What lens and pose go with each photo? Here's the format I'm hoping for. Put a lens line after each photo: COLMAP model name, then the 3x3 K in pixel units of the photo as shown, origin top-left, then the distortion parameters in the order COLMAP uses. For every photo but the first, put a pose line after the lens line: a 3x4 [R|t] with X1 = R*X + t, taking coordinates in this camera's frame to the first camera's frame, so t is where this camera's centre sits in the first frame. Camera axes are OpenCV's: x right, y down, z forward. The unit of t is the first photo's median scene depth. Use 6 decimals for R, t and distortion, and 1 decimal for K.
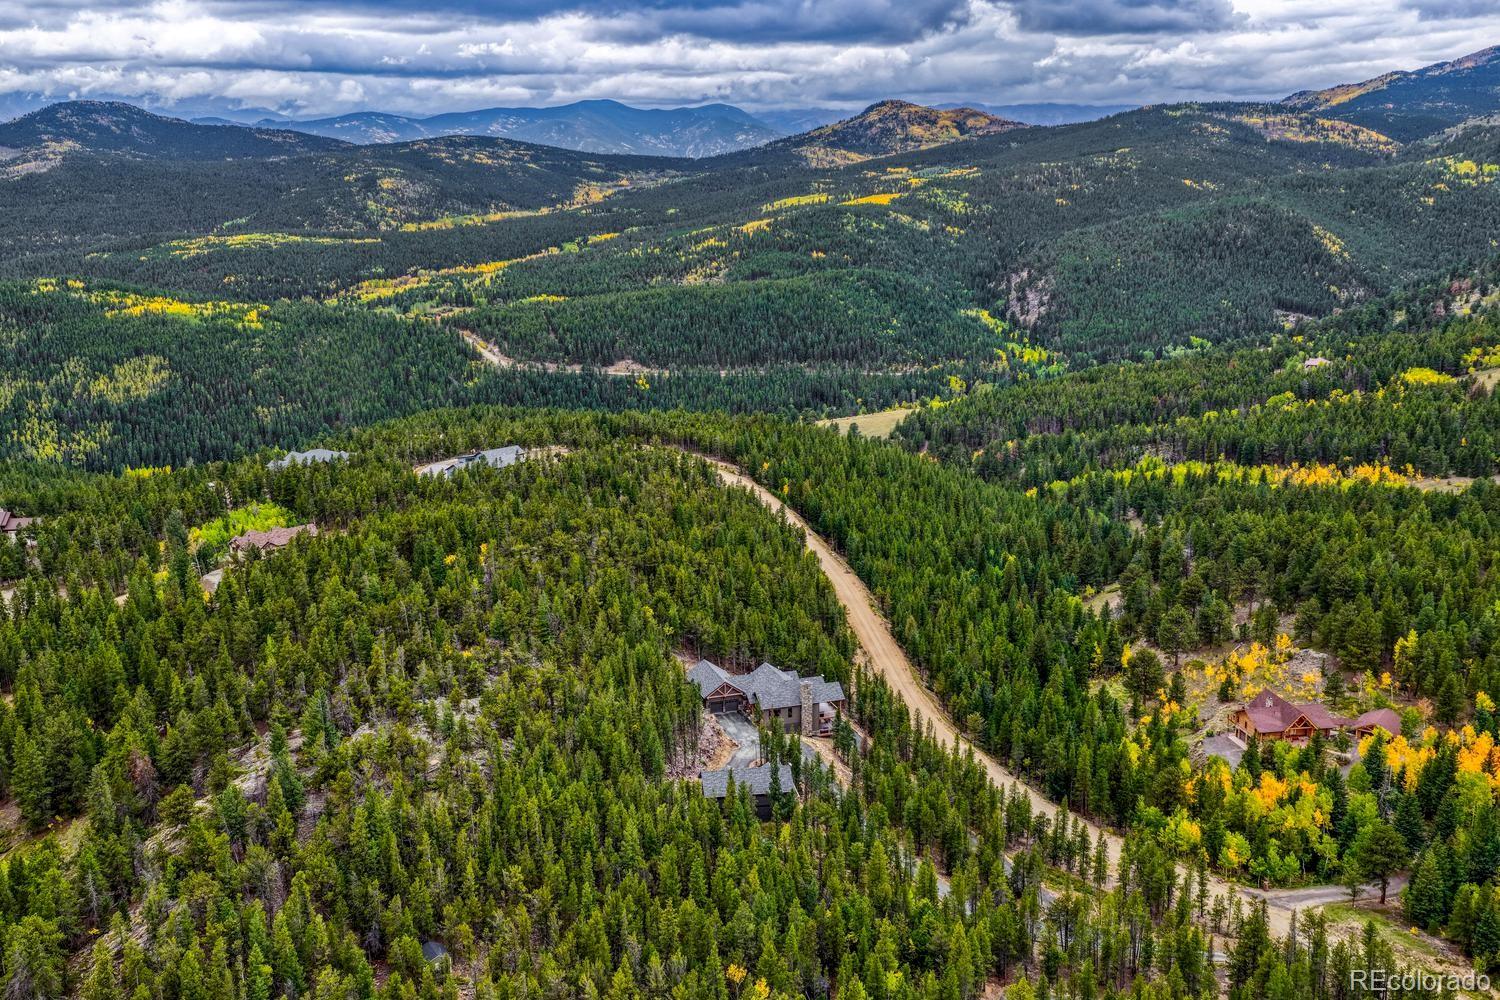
lens RADIAL K [[1529.1, 0, 750.0], [0, 1529.1, 500.0], [0, 0, 1]] dist [0.021940, -0.038580]
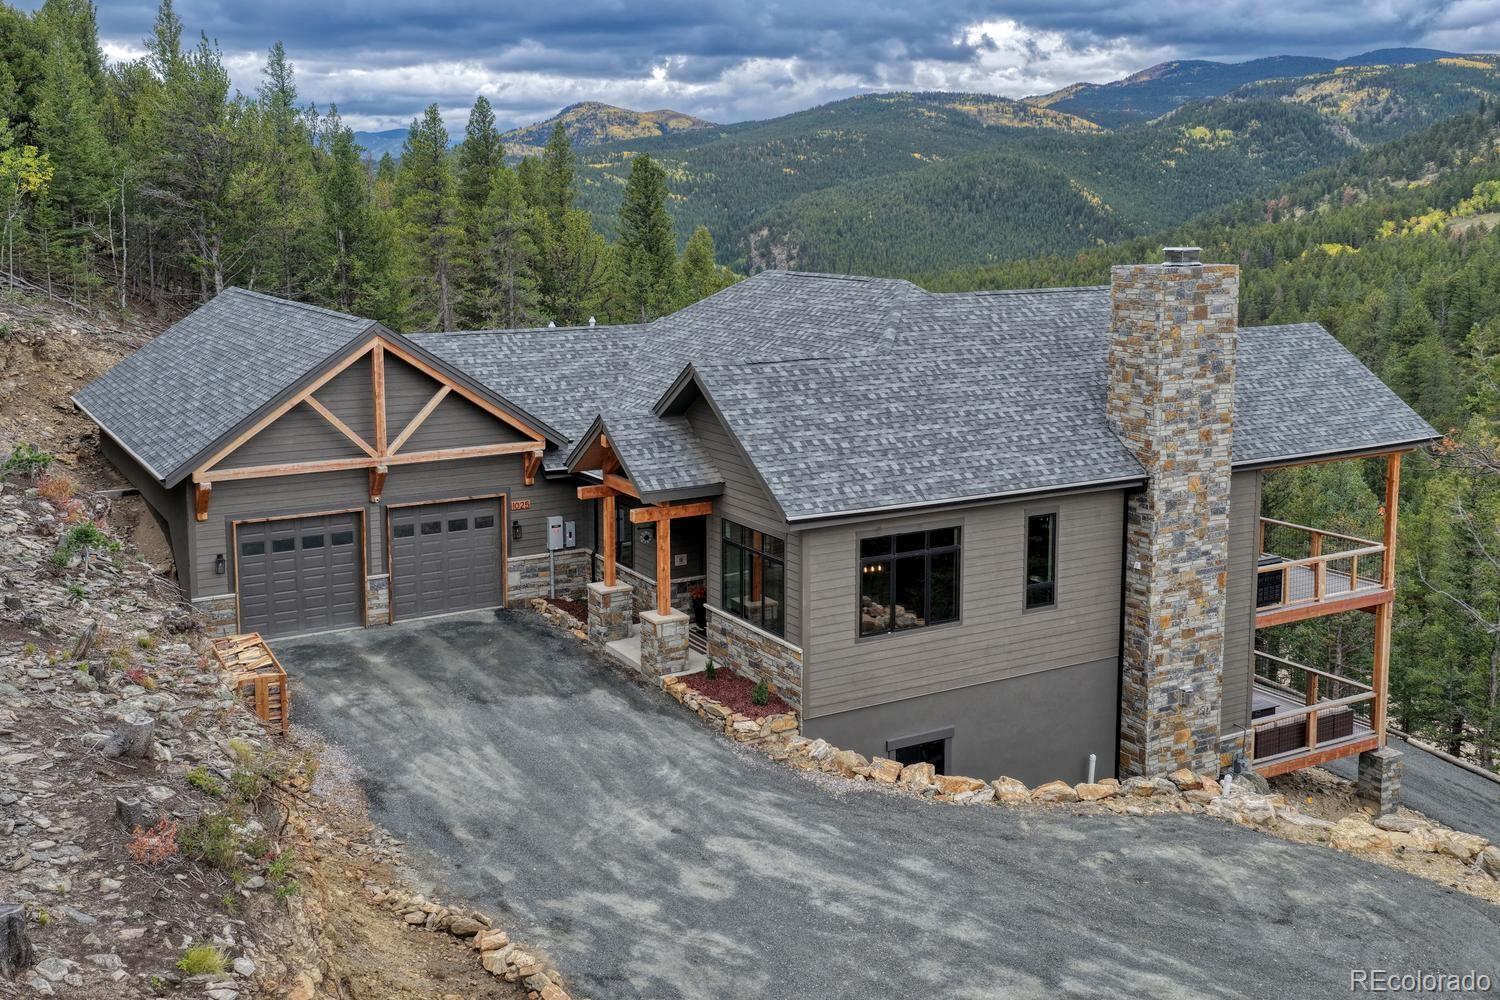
lens RADIAL K [[1529.1, 0, 750.0], [0, 1529.1, 500.0], [0, 0, 1]] dist [0.021940, -0.038580]
pose [[0.980761, -0.045124, 0.189924, -0.000863], [0.049840, 0.998554, -0.020128, 0.017720], [-0.188742, 0.029207, 0.981592, 0.122184]]
